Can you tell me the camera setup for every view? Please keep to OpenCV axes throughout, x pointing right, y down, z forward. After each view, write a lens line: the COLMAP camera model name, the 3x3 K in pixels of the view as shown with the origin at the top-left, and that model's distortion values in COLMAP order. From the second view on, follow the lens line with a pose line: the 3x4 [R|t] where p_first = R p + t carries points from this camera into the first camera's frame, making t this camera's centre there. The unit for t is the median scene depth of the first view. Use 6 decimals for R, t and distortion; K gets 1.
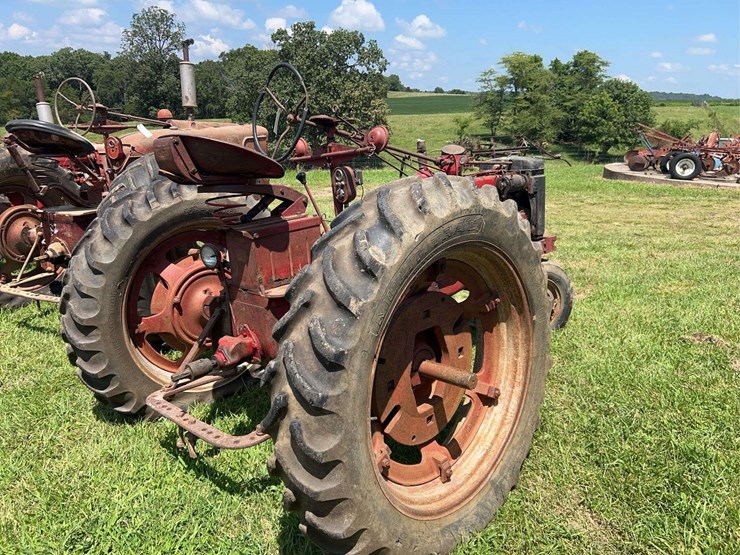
lens RADIAL K [[558.2, 0, 373.4], [0, 558.2, 276.3], [0, 0, 1]] dist [0.042473, -0.050118]
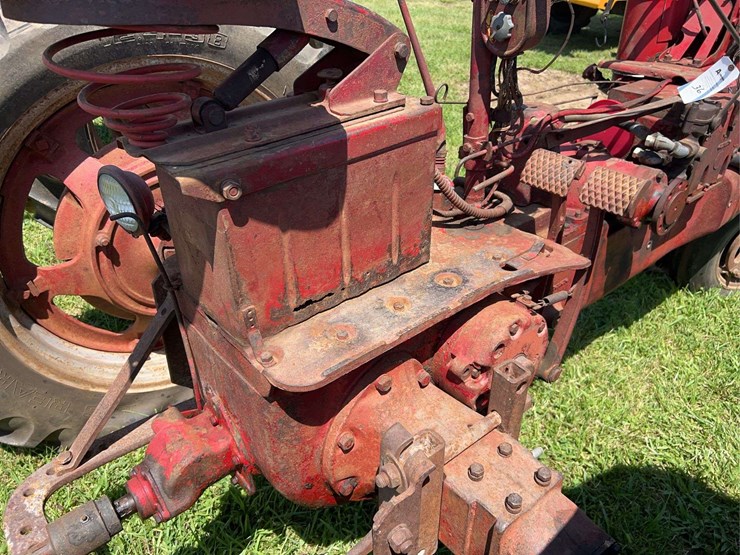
lens RADIAL K [[563.6, 0, 369.9], [0, 563.6, 282.5], [0, 0, 1]] dist [0.039095, -0.045930]
pose [[0.991846, 0.107963, -0.067723, -0.113771], [-0.079512, 0.939491, 0.333219, -0.128610], [0.099601, -0.325117, 0.940414, 0.711342]]
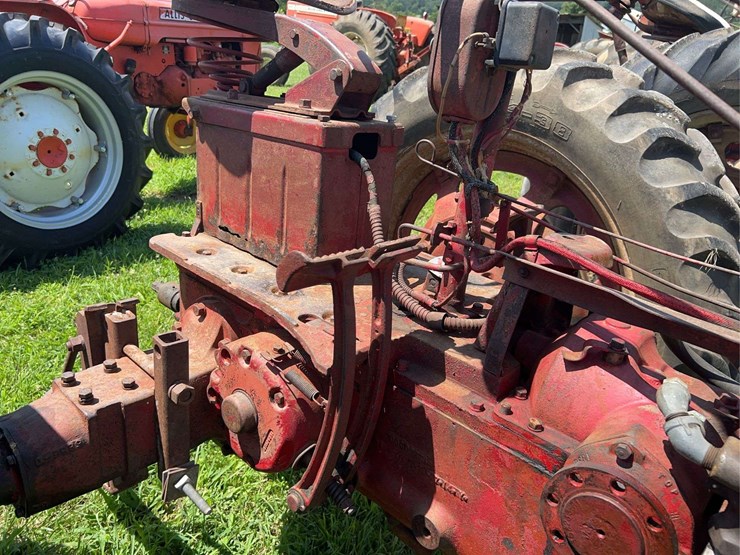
lens RADIAL K [[558.2, 0, 373.4], [0, 558.2, 276.3], [0, 0, 1]] dist [0.042473, -0.050118]
pose [[0.017667, 0.413858, -0.910170, 0.286222], [-0.332678, 0.860878, 0.384987, -0.187165], [0.942875, 0.295992, 0.152891, 1.098778]]
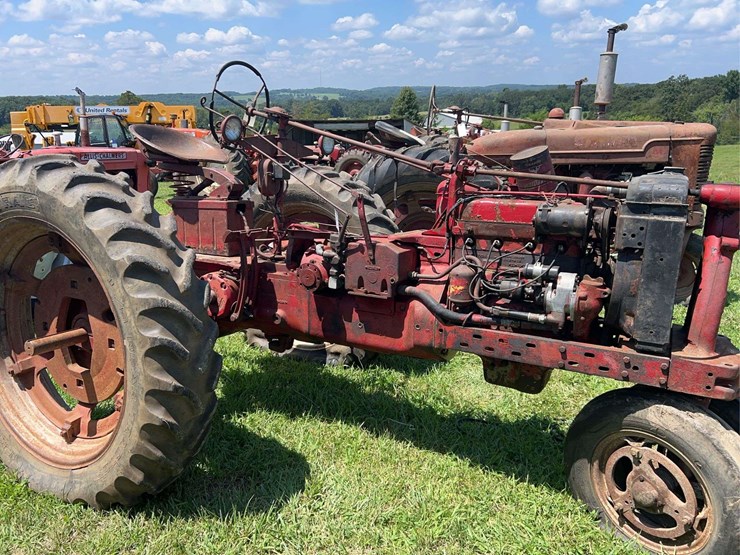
lens RADIAL K [[557.5, 0, 367.9], [0, 557.5, 276.3], [0, 0, 1]] dist [0.052813, -0.060202]
pose [[0.259246, 0.239855, -0.935554, 1.107488], [-0.254251, 0.951453, 0.173477, -0.247750], [0.931744, 0.192892, 0.307644, 1.039864]]
